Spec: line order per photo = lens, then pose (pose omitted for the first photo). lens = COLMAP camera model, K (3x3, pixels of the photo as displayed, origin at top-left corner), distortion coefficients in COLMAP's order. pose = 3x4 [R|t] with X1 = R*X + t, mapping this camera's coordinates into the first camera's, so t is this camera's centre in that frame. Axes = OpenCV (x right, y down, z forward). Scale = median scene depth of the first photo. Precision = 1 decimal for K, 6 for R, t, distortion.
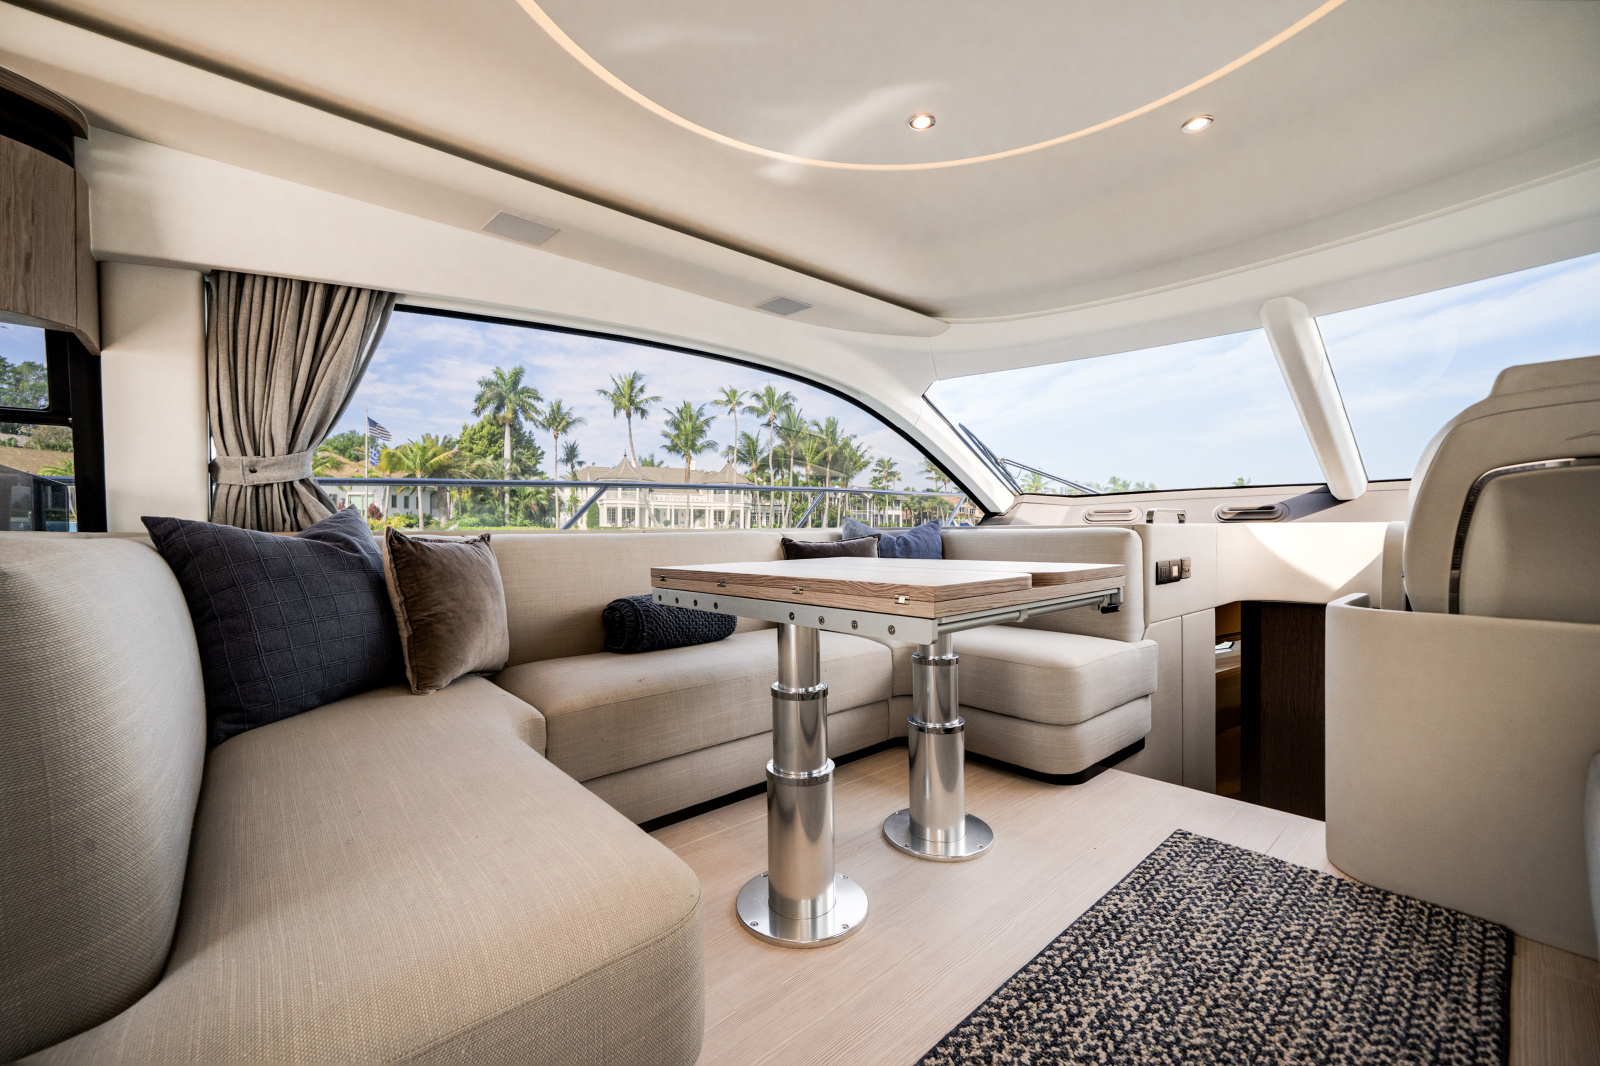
lens RADIAL K [[636.5, 0, 800.0], [0, 636.5, 533.0], [0, 0, 1]] dist [-0.000776, -0.000214]
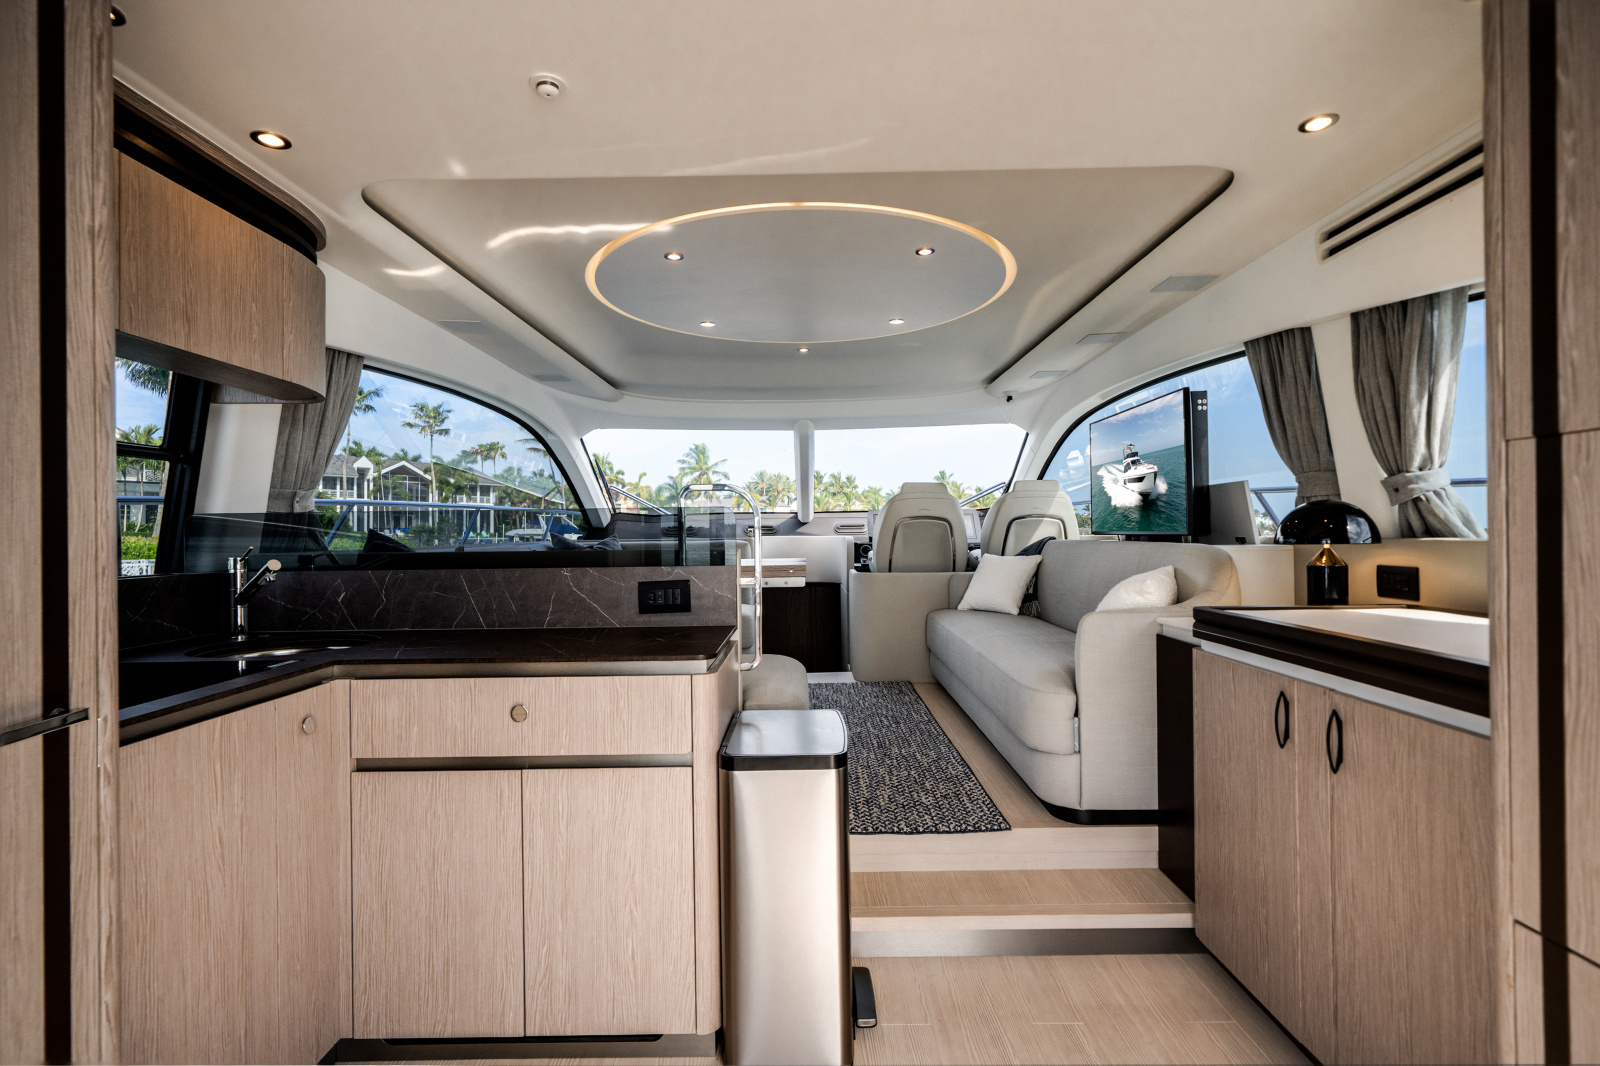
lens RADIAL K [[766.4, 0, 800.0], [0, 766.4, 533.0], [0, 0, 1]] dist [0.014654, 0.000213]
pose [[0.660599, -0.002409, 0.750735, -1.319247], [0.012060, 0.999900, -0.007404, -0.014945], [-0.750642, 0.013945, 0.660562, -0.677338]]
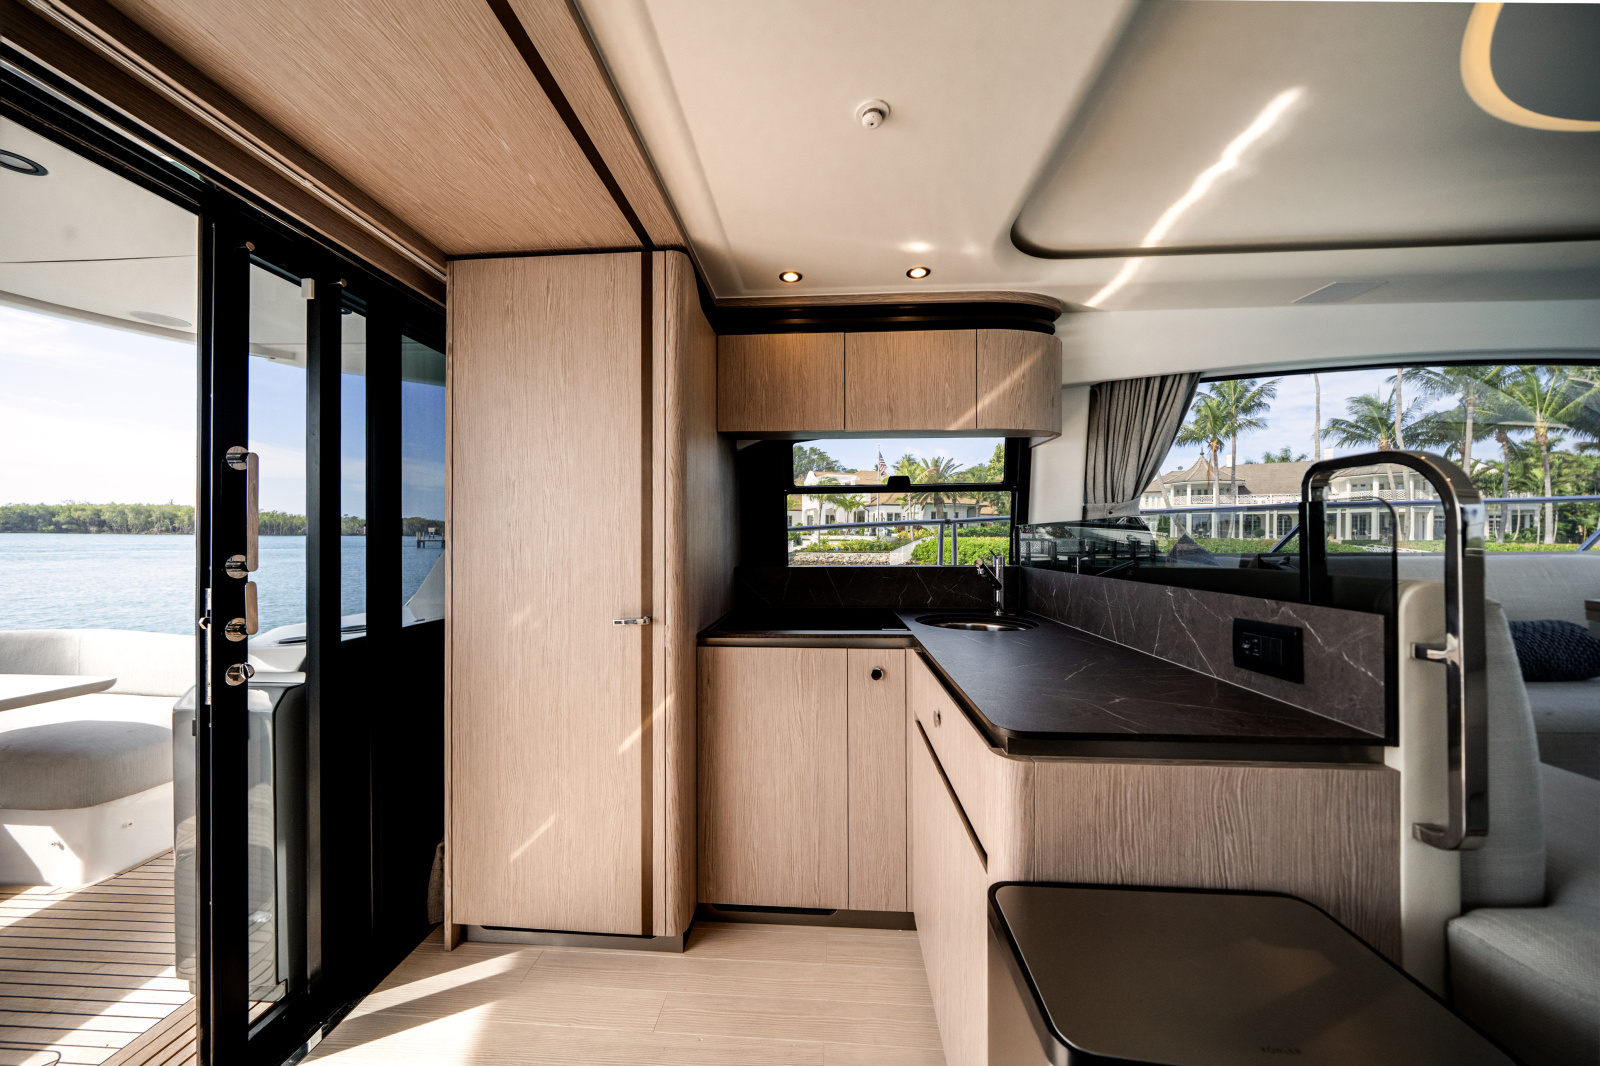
lens RADIAL K [[549.1, 0, 794.6], [0, 549.1, 536.5], [0, 0, 1]] dist [-0.002357, -0.000182]
pose [[0.709797, -0.001347, -0.704405, -0.479312], [-0.003878, 0.999976, -0.005820, -0.031316], [0.704395, 0.006863, 0.709775, -0.417506]]
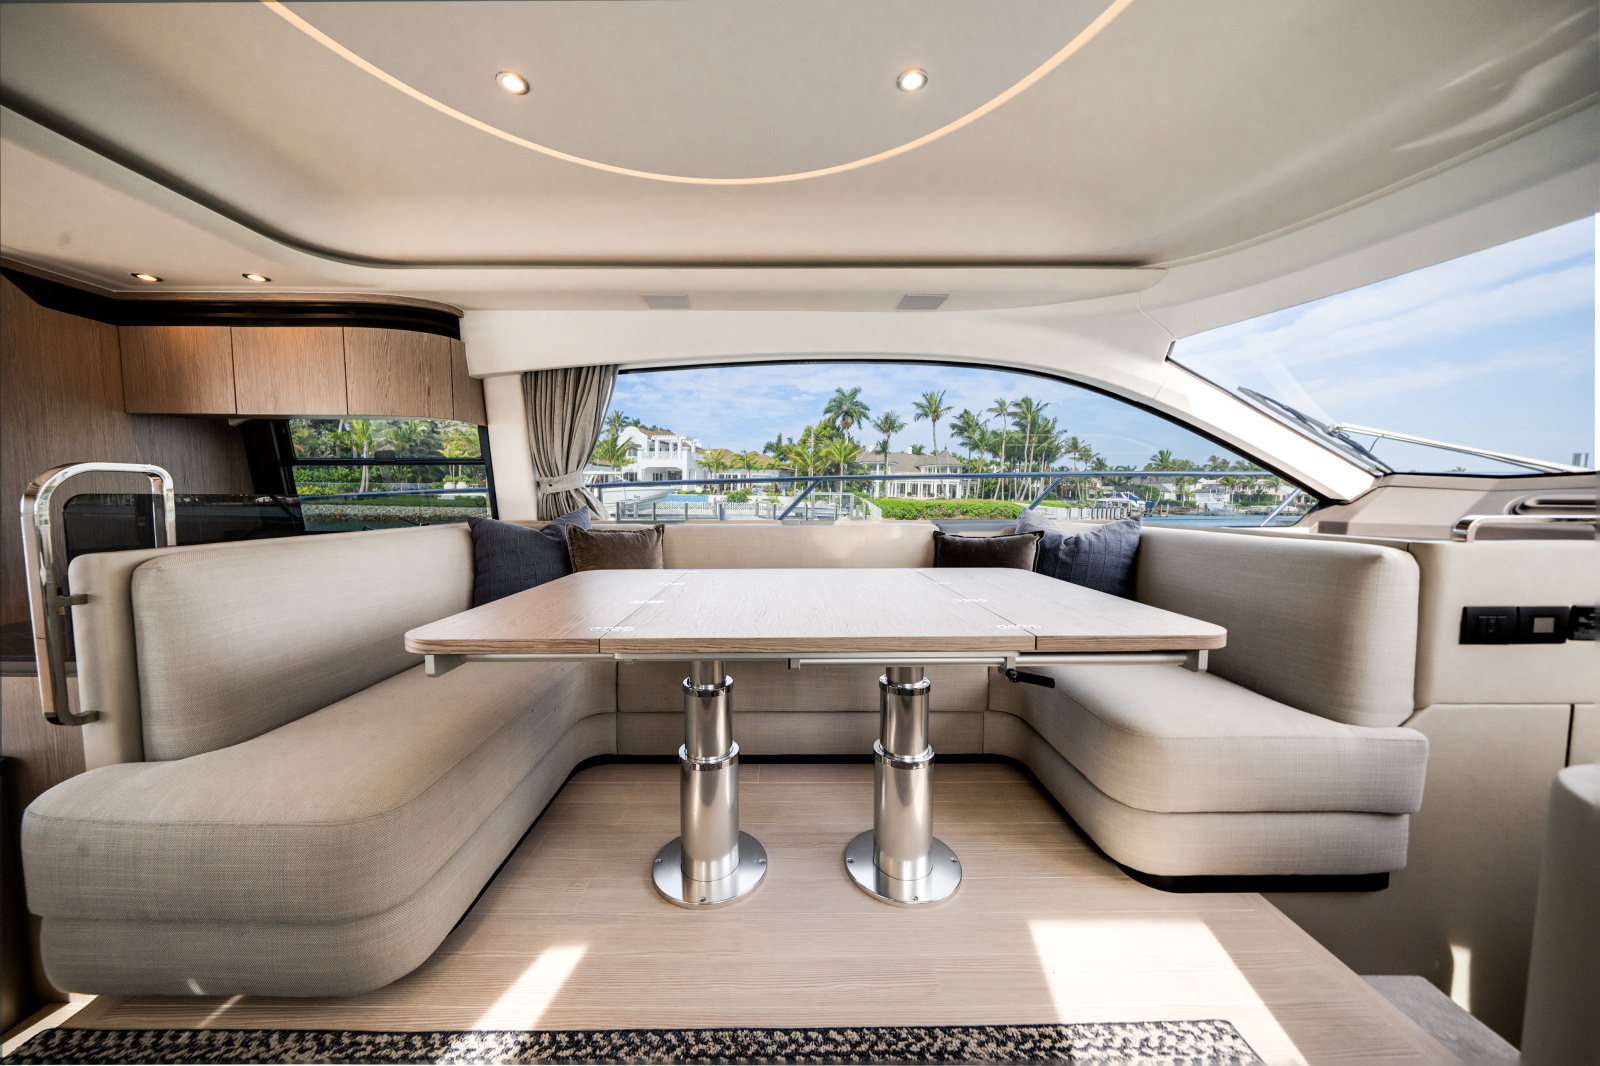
lens RADIAL K [[543.6, 0, 797.1], [0, 543.6, 534.0], [0, 0, 1]] dist [-0.003724, -0.000260]
pose [[0.756360, 0.050861, -0.652176, 0.603360], [-0.009183, 0.997700, 0.067158, -0.070125], [0.654092, -0.044806, 0.755087, 0.315608]]
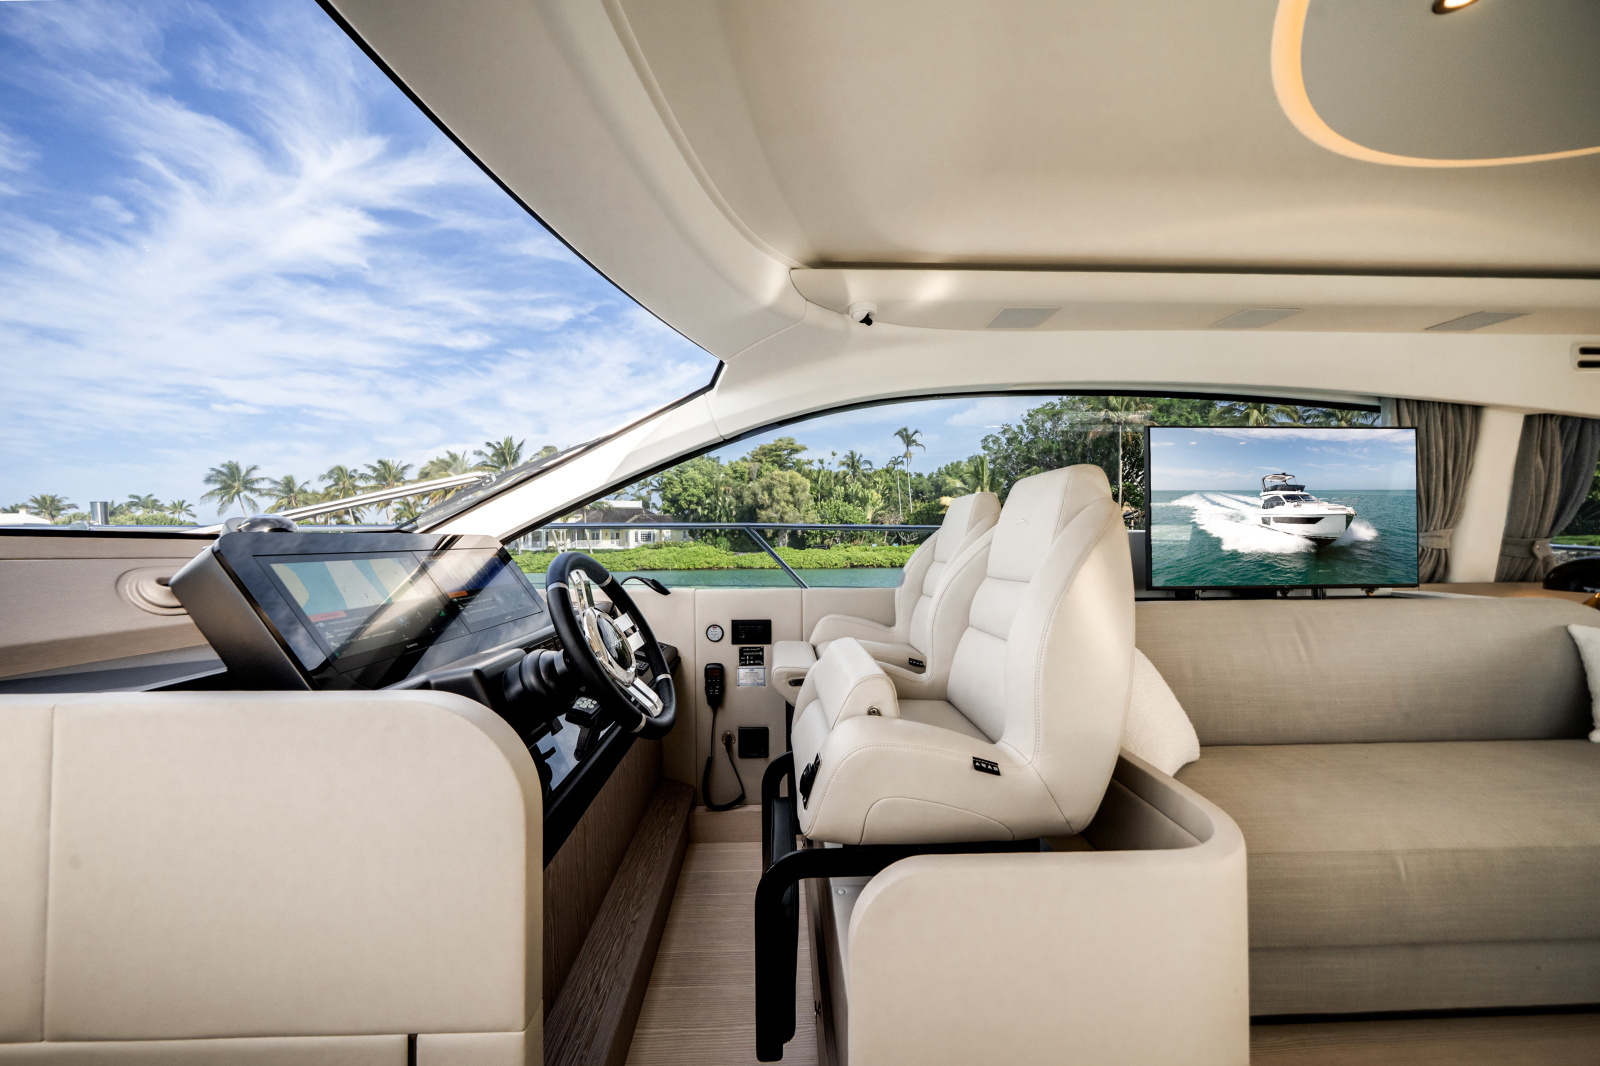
lens RADIAL K [[543.6, 0, 797.1], [0, 543.6, 534.0], [0, 0, 1]] dist [-0.003724, -0.000260]
pose [[-0.782306, 0.020463, 0.622558, 0.754142], [0.016789, 0.999790, -0.011765, -0.127124], [-0.622668, 0.001248, -0.782485, 1.374155]]
